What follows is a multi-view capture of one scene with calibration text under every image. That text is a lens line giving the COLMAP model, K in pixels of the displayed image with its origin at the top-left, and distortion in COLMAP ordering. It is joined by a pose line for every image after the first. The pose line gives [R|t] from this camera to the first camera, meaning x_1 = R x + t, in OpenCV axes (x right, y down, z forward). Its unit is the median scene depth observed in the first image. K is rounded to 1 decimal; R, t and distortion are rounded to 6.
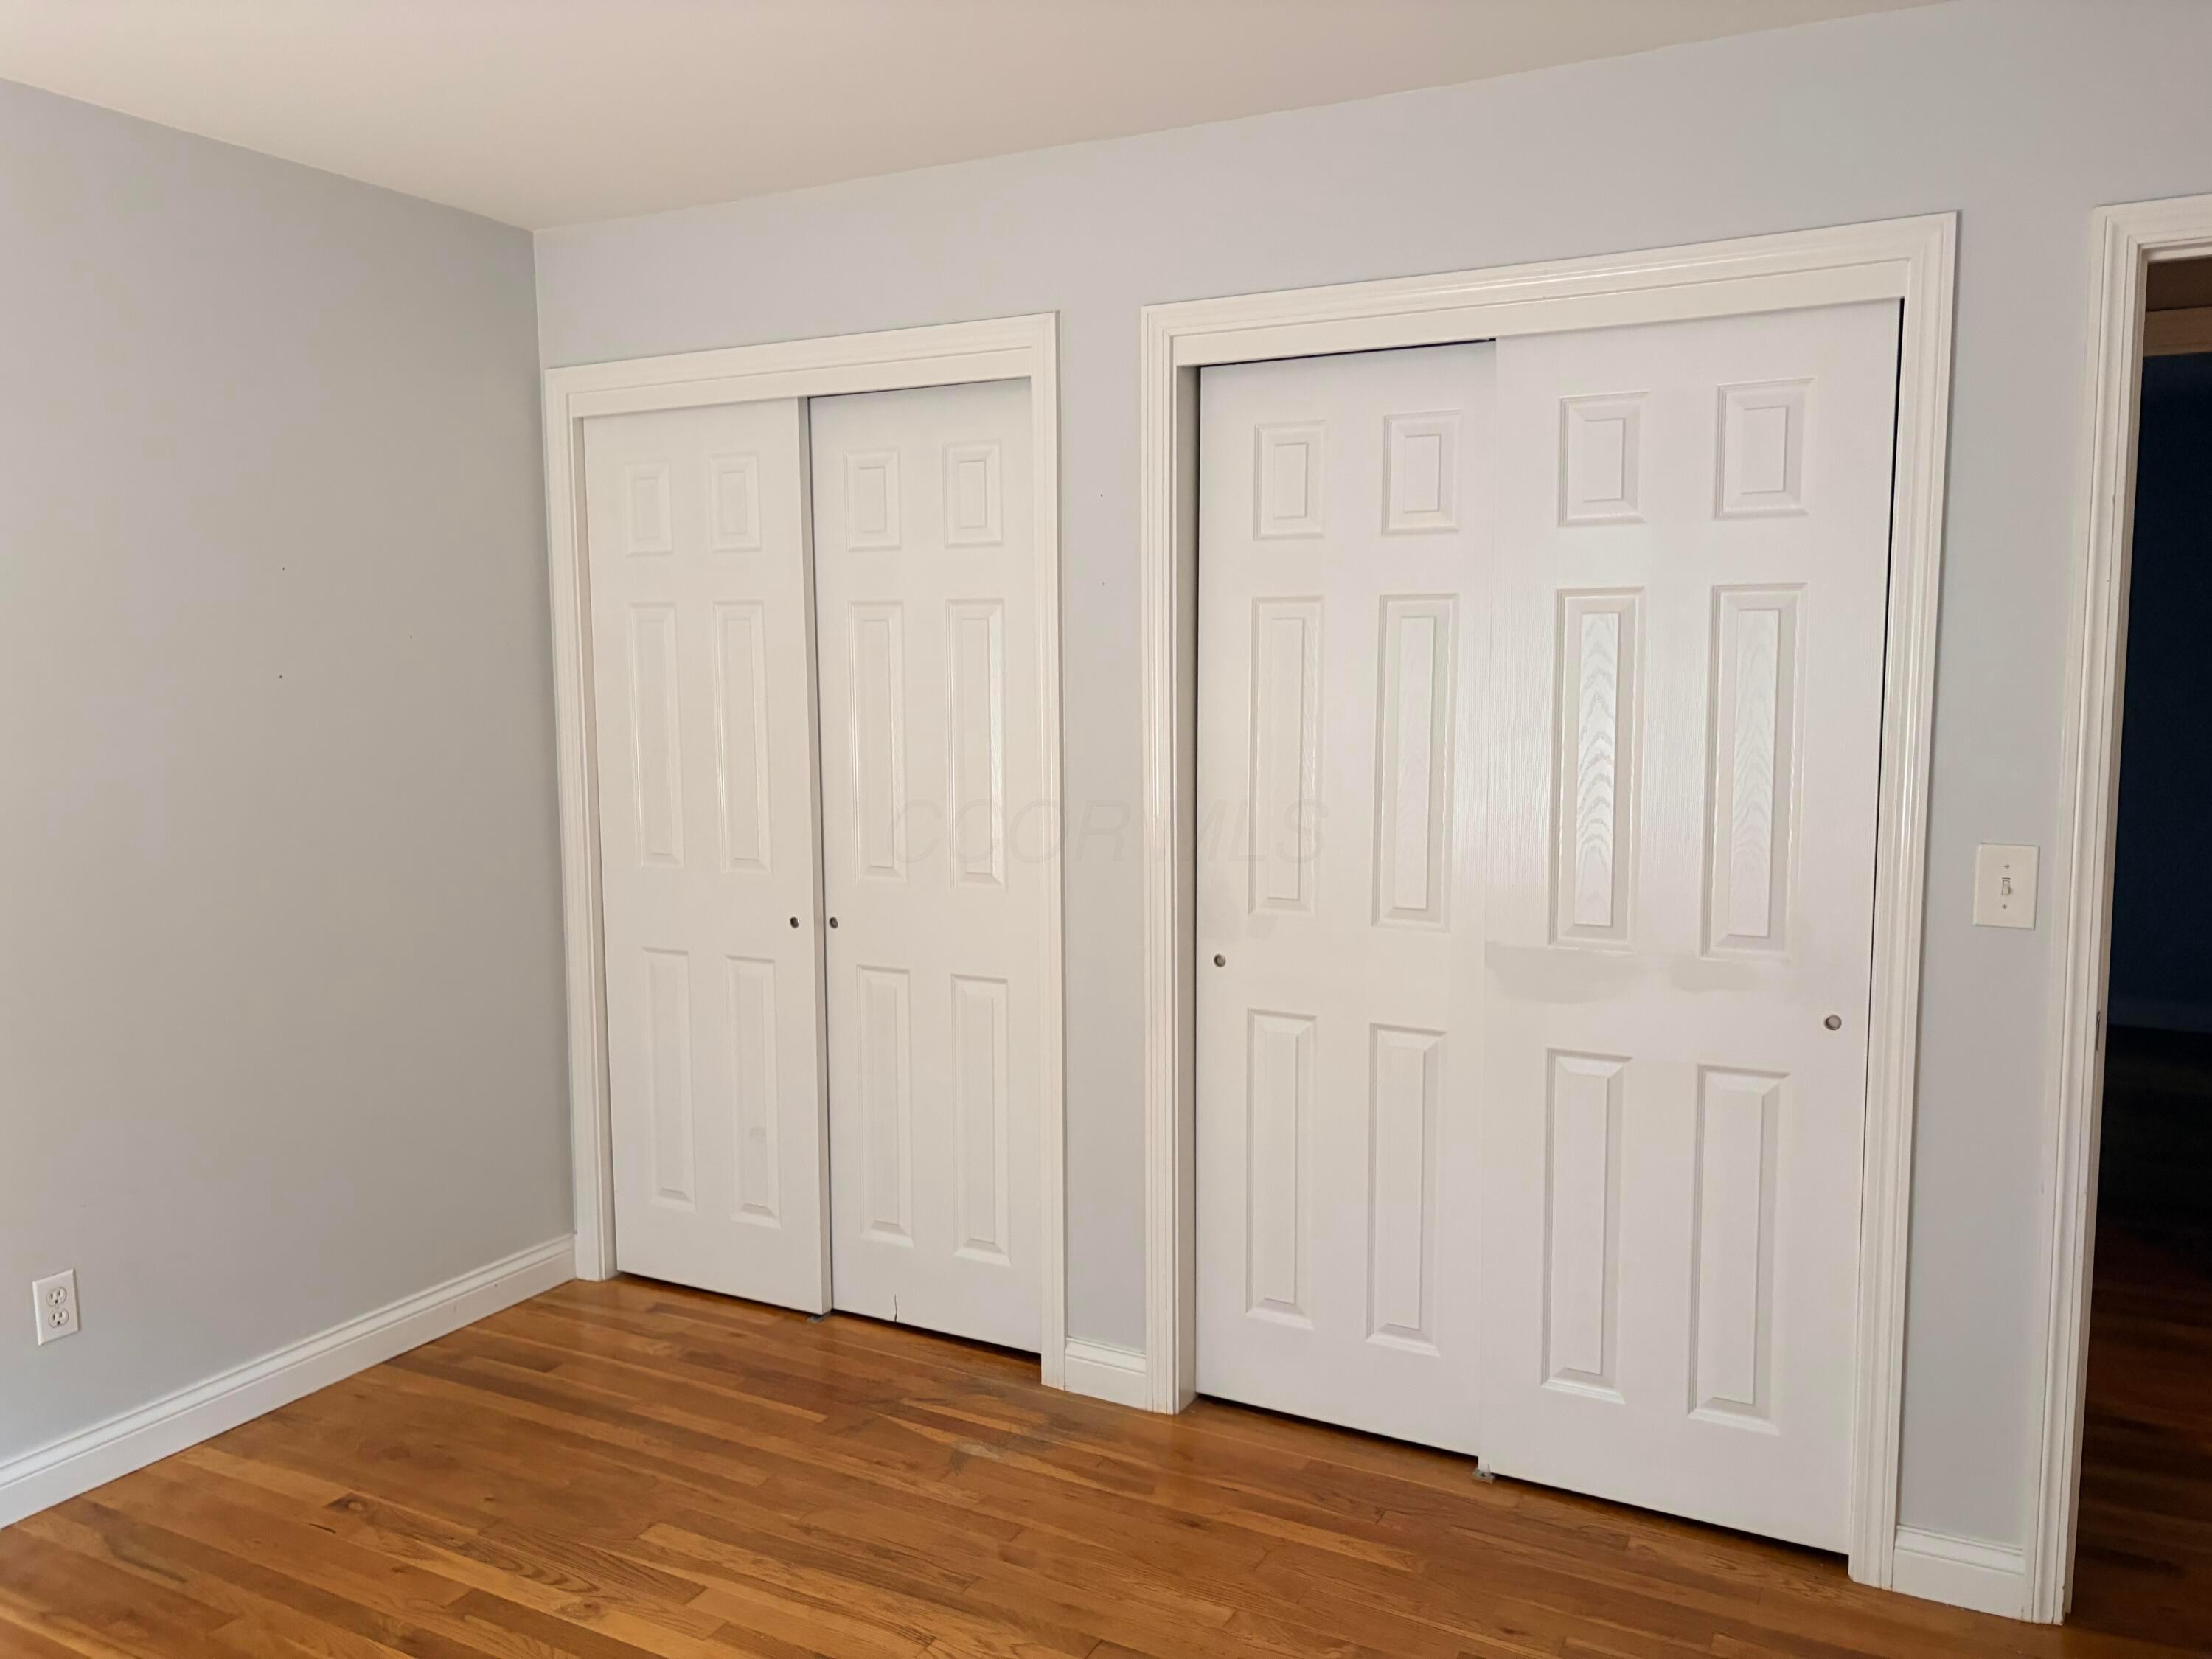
lens RADIAL K [[1701.9, 0, 1100.3], [0, 1701.9, 818.8], [0, 0, 1]] dist [0.062915, -0.059937]
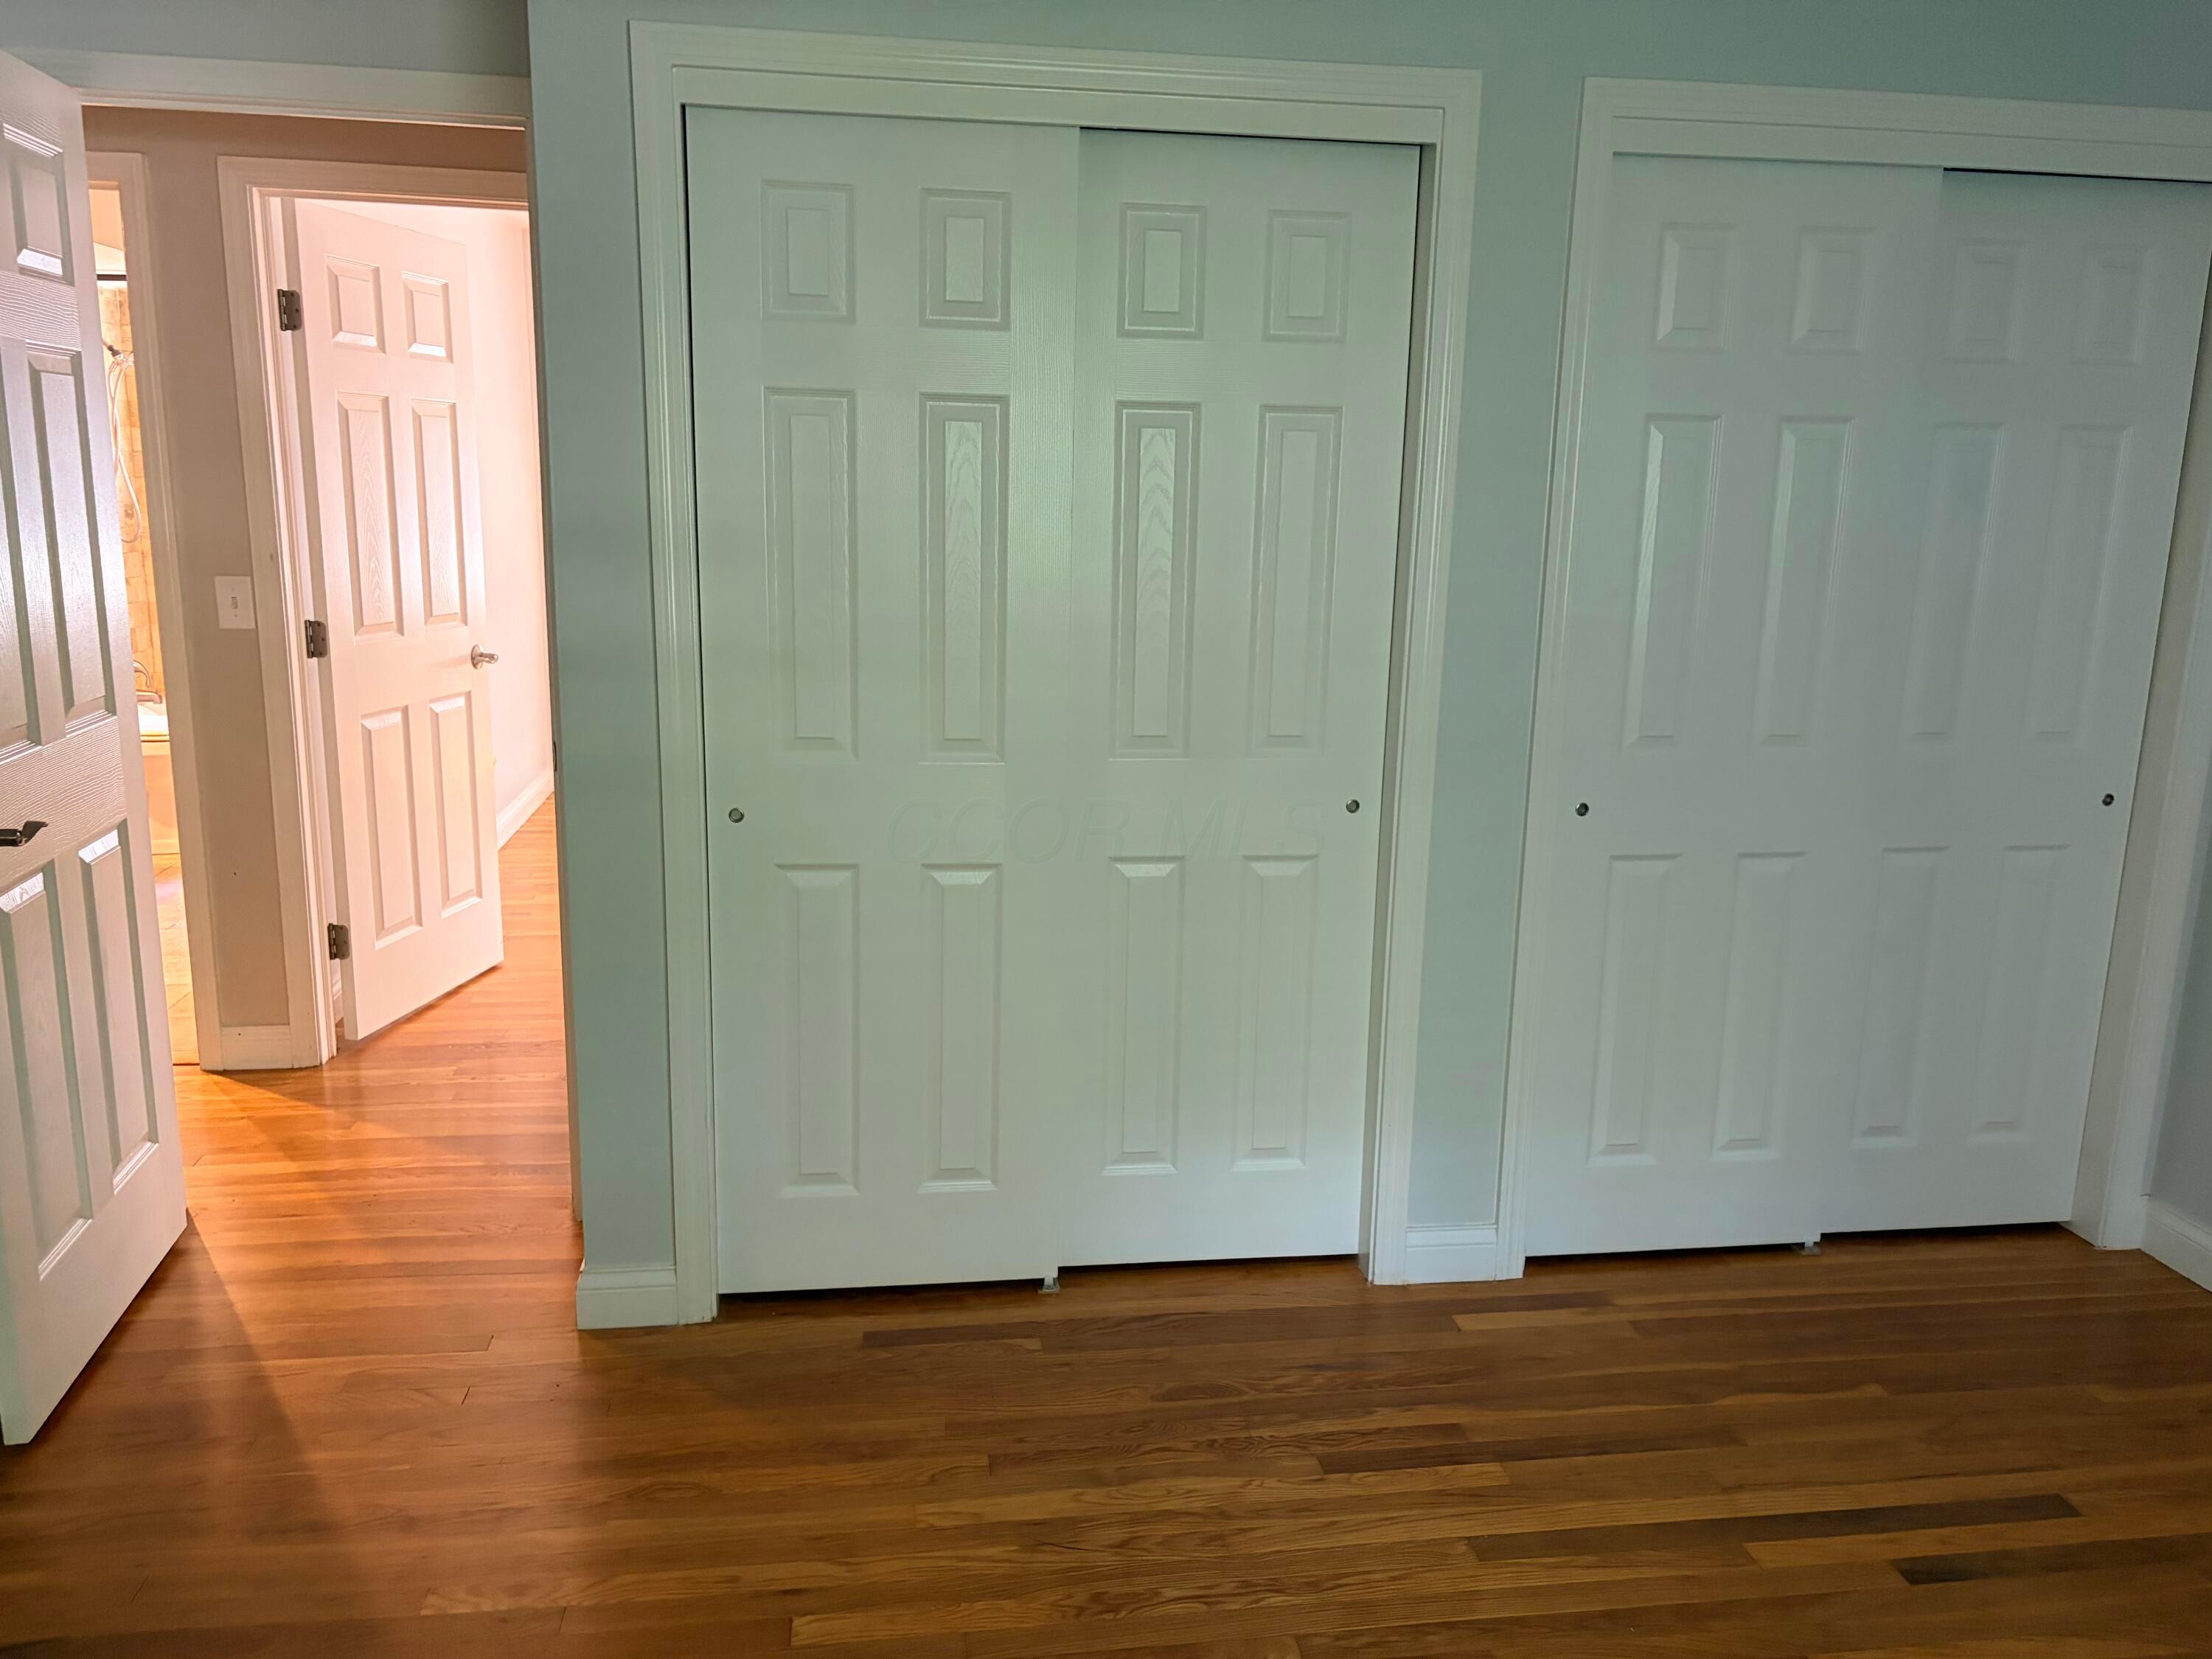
lens RADIAL K [[1701.9, 0, 1100.3], [0, 1701.9, 818.8], [0, 0, 1]] dist [0.062915, -0.059937]
pose [[0.772959, -0.116481, 0.623672, -0.389953], [0.046149, 0.990721, 0.127838, -0.022164], [-0.632776, -0.070032, 0.771162, 0.231679]]
